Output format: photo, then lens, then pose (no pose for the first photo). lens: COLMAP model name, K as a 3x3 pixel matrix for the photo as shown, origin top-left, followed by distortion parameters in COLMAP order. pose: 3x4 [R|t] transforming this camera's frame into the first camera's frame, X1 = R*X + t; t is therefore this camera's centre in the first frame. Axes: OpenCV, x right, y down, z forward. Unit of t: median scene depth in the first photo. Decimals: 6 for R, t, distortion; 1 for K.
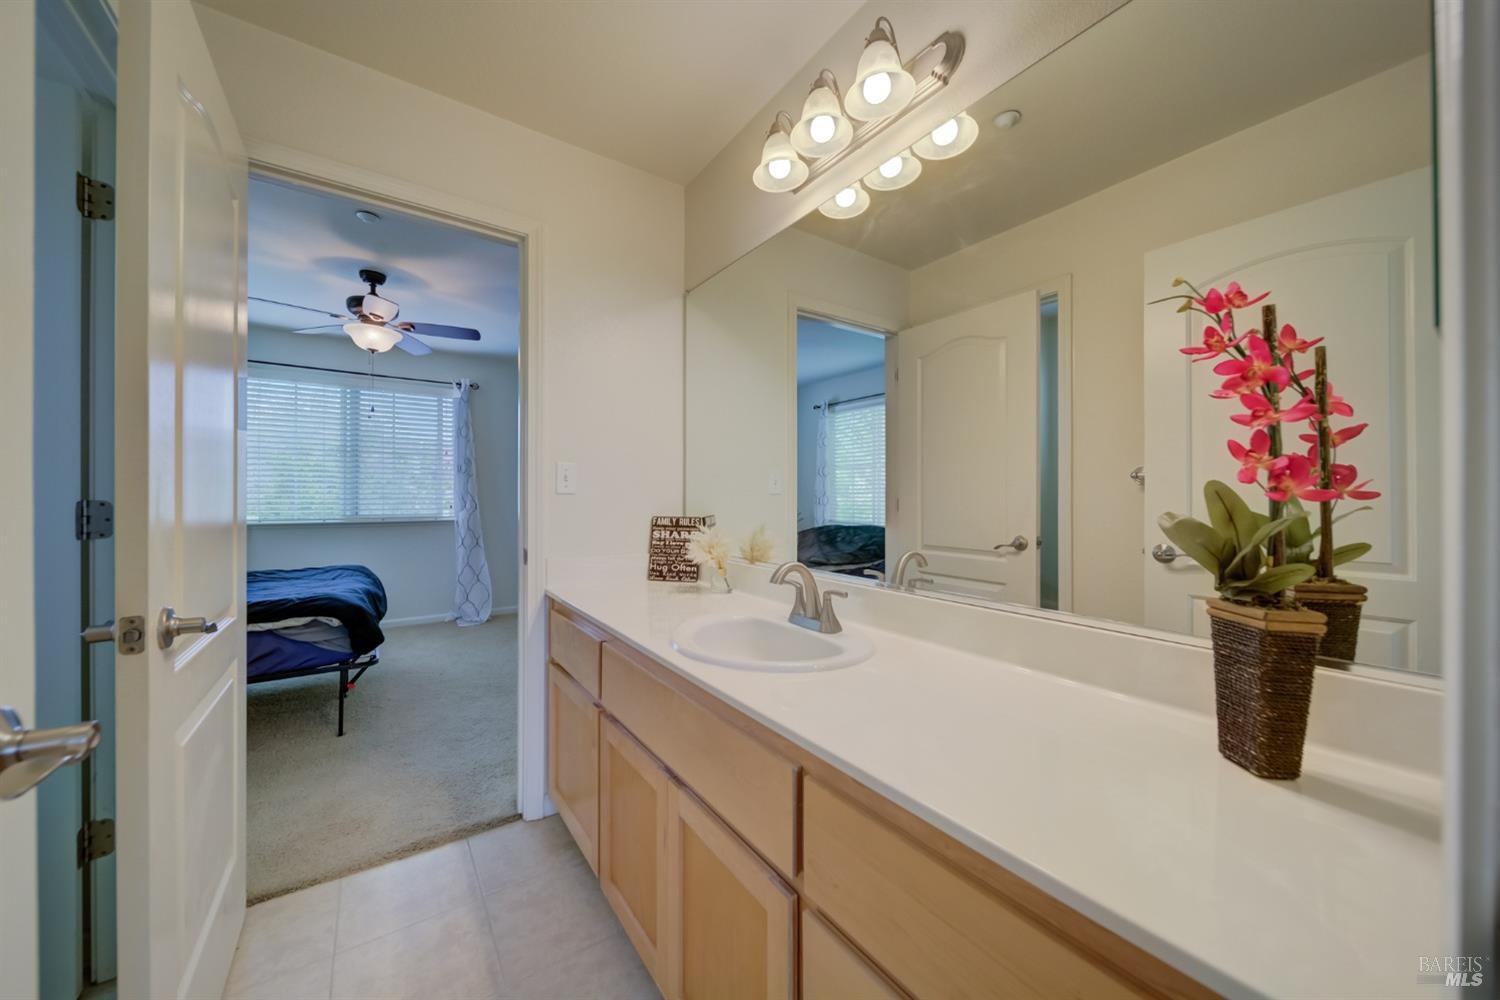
lens RADIAL K [[542.7, 0, 746.3], [0, 542.7, 493.2], [0, 0, 1]] dist [-0.000234, -0.000063]
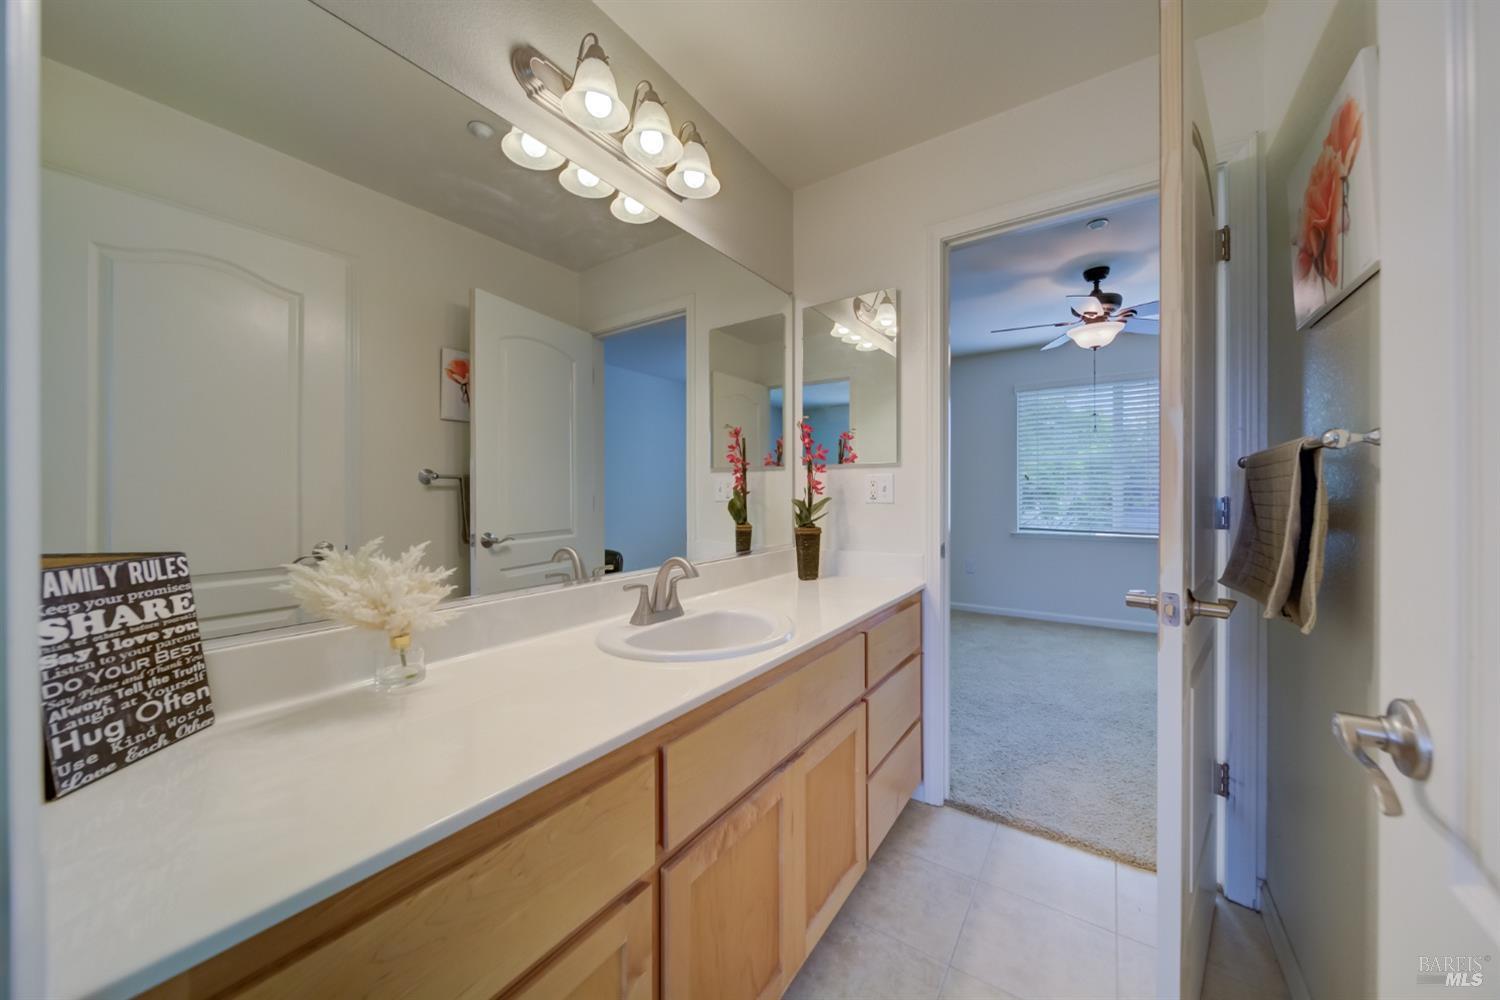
lens RADIAL K [[542.7, 0, 746.3], [0, 542.7, 493.2], [0, 0, 1]] dist [-0.000234, -0.000063]
pose [[-0.372375, 0.000753, 0.928082, -0.577775], [0.001334, 0.999999, -0.000276, 0.004077], [-0.928082, 0.001136, -0.372375, 0.789570]]
